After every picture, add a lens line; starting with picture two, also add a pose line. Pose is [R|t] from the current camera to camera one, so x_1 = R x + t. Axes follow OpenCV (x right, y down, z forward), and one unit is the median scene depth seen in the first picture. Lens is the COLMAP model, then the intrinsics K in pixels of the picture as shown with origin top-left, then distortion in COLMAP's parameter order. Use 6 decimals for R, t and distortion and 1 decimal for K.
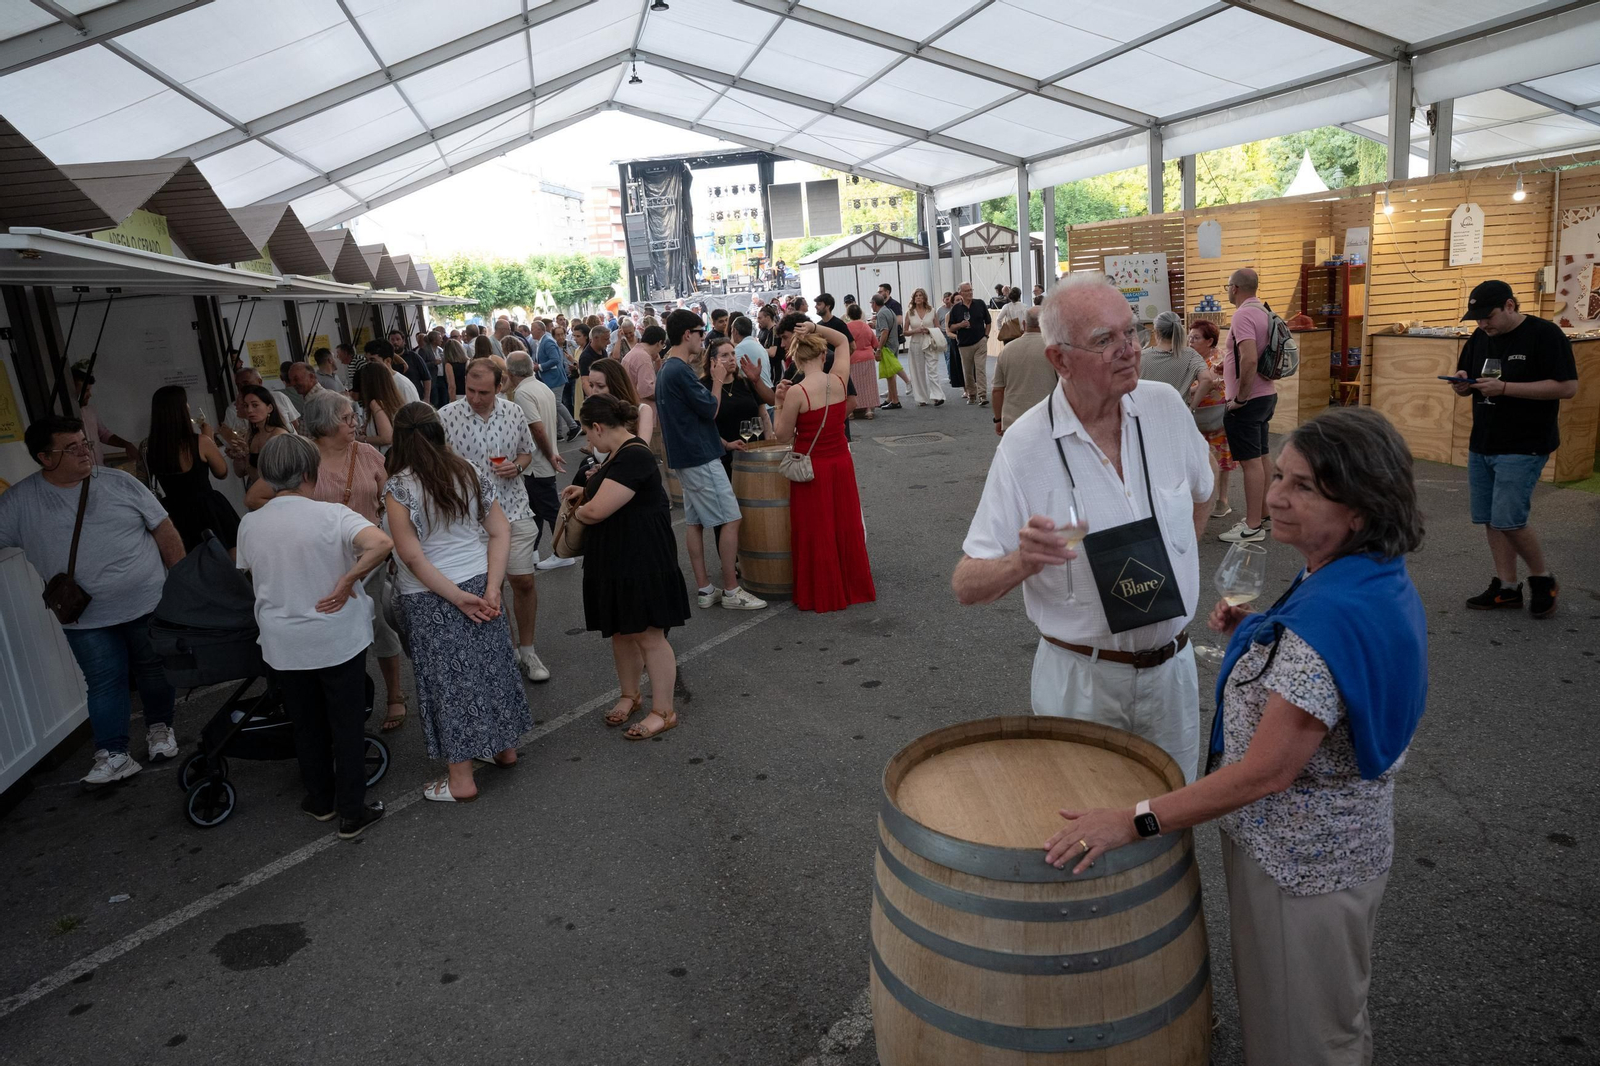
lens RADIAL K [[1115.2, 0, 805.0], [0, 1115.2, 536.6], [0, 0, 1]] dist [-0.010426, 0.004935]
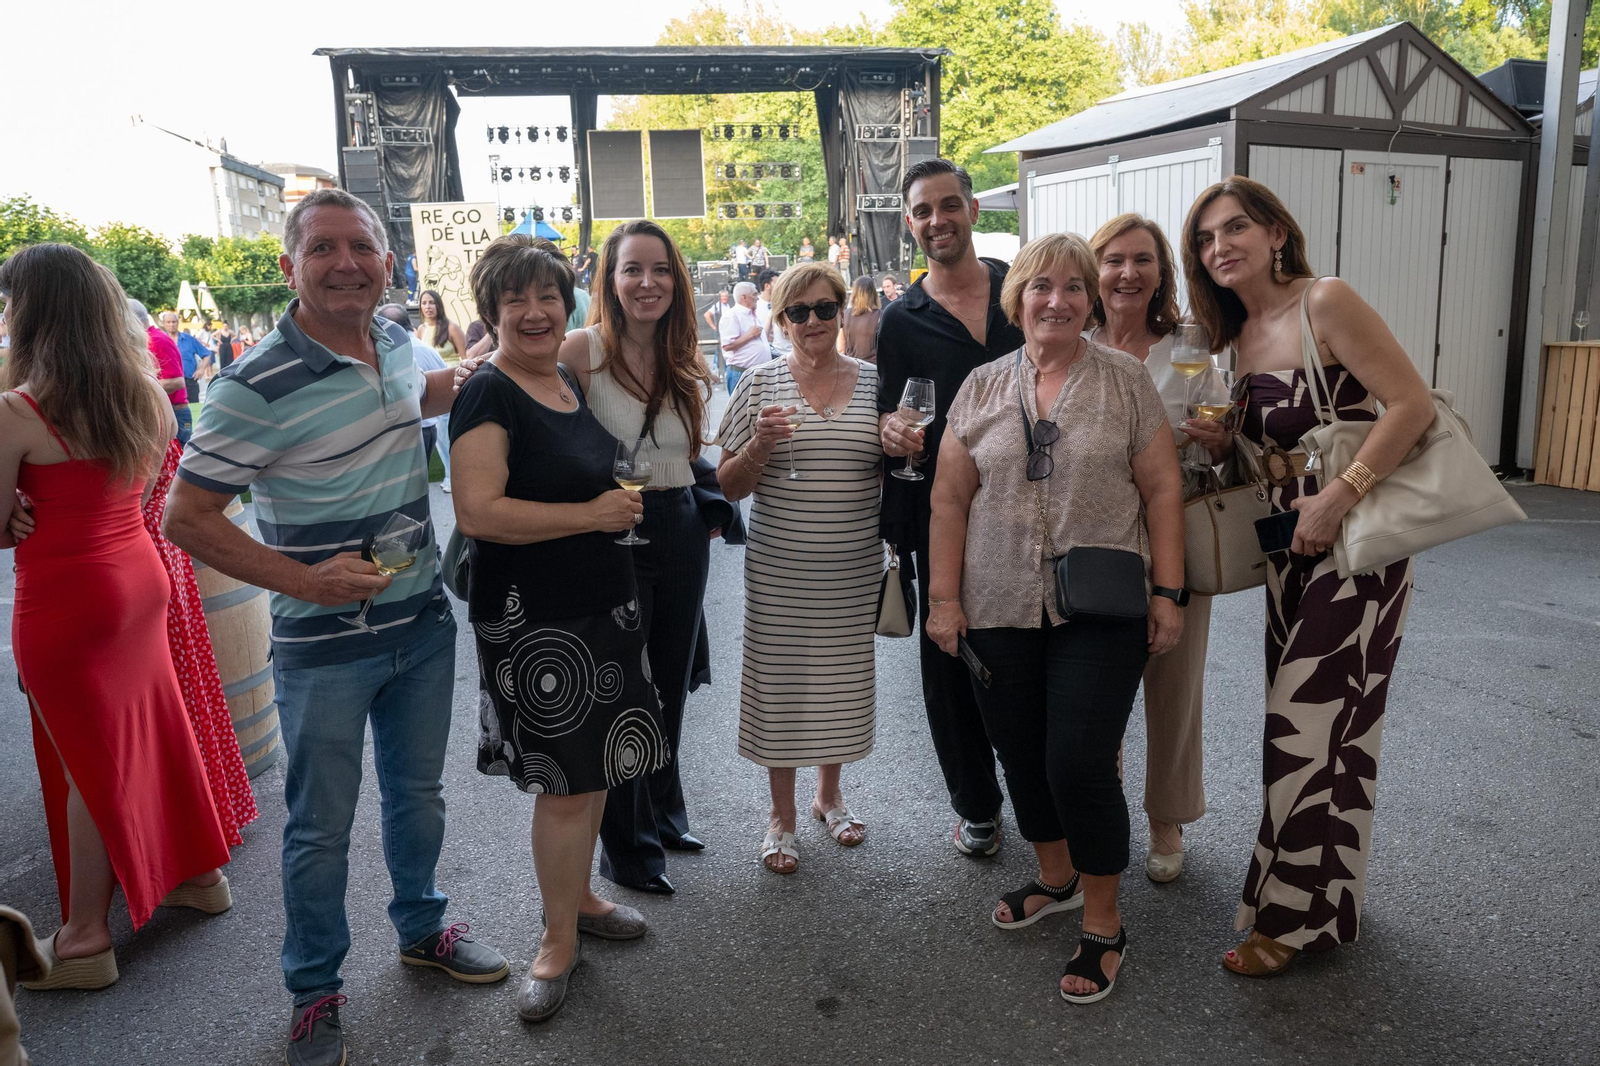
lens RADIAL K [[1115.2, 0, 793.1], [0, 1115.2, 520.1], [0, 0, 1]] dist [-0.010426, 0.004935]
pose [[0.973634, 0.002323, 0.228106, -0.062453], [0.006909, 0.999189, -0.039668, -0.073289], [-0.228013, 0.040198, 0.972828, 0.379531]]
